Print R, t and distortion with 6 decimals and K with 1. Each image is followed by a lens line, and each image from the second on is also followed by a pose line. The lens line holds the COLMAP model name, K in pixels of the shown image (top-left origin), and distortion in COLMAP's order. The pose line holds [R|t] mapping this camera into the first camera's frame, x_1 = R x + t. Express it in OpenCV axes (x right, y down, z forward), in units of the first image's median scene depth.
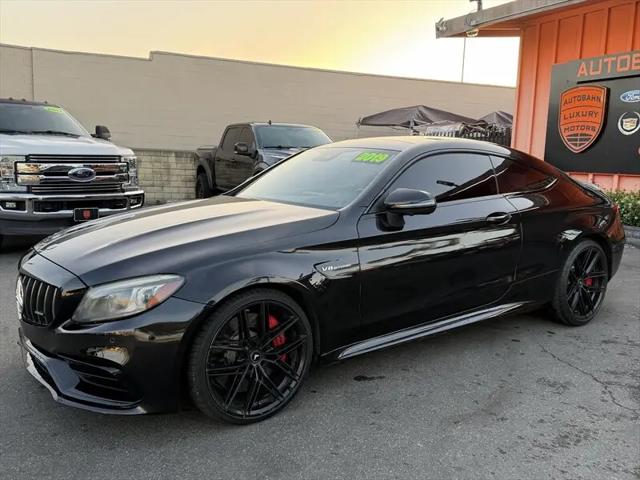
lens RADIAL K [[598.8, 0, 331.6], [0, 598.8, 244.7], [0, 0, 1]] dist [0.028606, 0.000000]
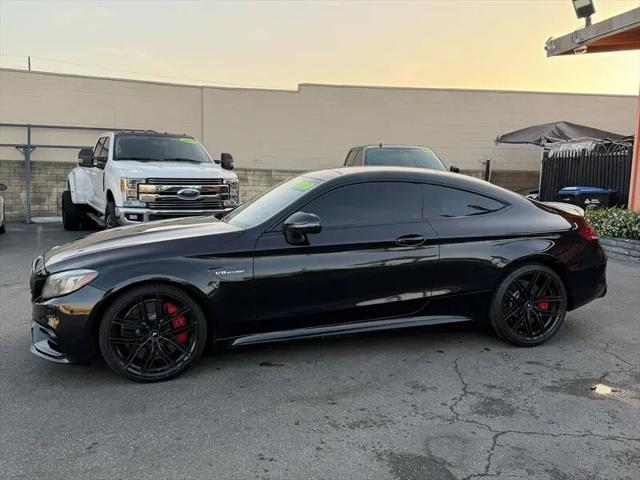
lens RADIAL K [[598.8, 0, 324.1], [0, 598.8, 239.7], [0, 0, 1]] dist [0.028606, 0.000000]
pose [[0.938980, 0.034574, -0.342228, 0.277416], [-0.045637, 0.998662, -0.024322, -0.004790], [0.340930, 0.038456, 0.939302, -0.064677]]
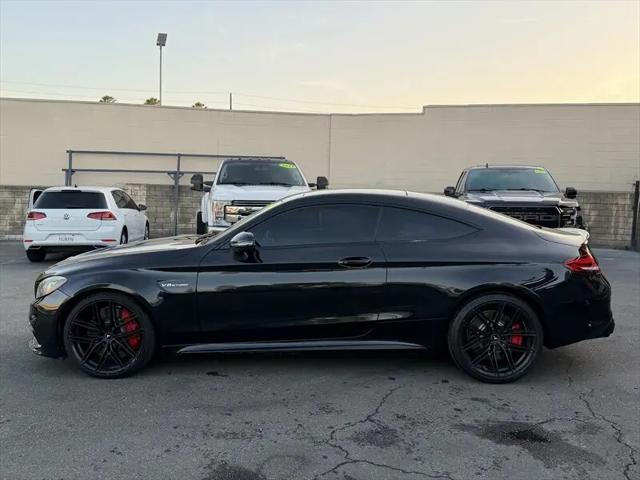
lens RADIAL K [[598.8, 0, 316.1], [0, 598.8, 233.3], [0, 0, 1]] dist [0.028606, 0.000000]
pose [[0.777220, 0.036056, -0.628195, 0.504182], [-0.086100, 0.995060, -0.049413, -0.019153], [0.623311, 0.092493, 0.776485, 0.038081]]
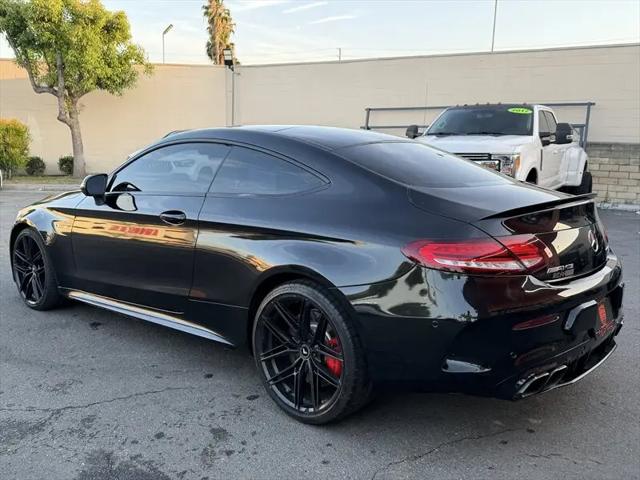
lens RADIAL K [[598.8, 0, 303.4], [0, 598.8, 237.1], [0, 0, 1]] dist [0.028606, 0.000000]
pose [[0.172974, 0.130388, -0.976258, 0.633749], [-0.149537, 0.983185, 0.104818, -0.072653], [0.973508, 0.127856, 0.189563, 0.554666]]
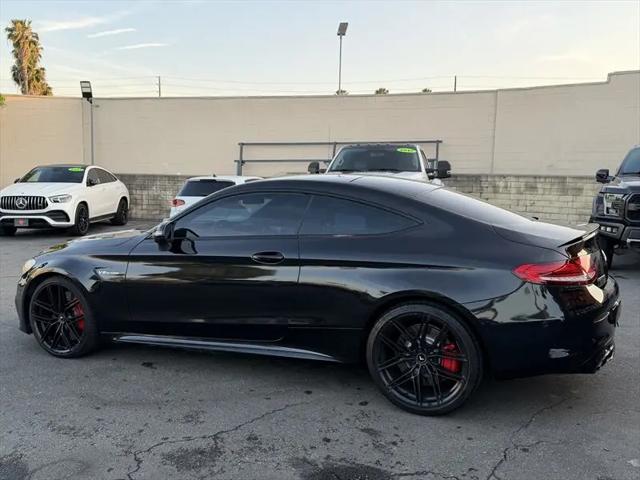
lens RADIAL K [[598.8, 0, 309.0], [0, 598.8, 232.4], [0, 0, 1]] dist [0.028606, 0.000000]
pose [[0.465065, 0.063357, -0.883007, 0.649713], [-0.113789, 0.993440, 0.011350, -0.056717], [0.877933, 0.095198, 0.469223, 0.316954]]
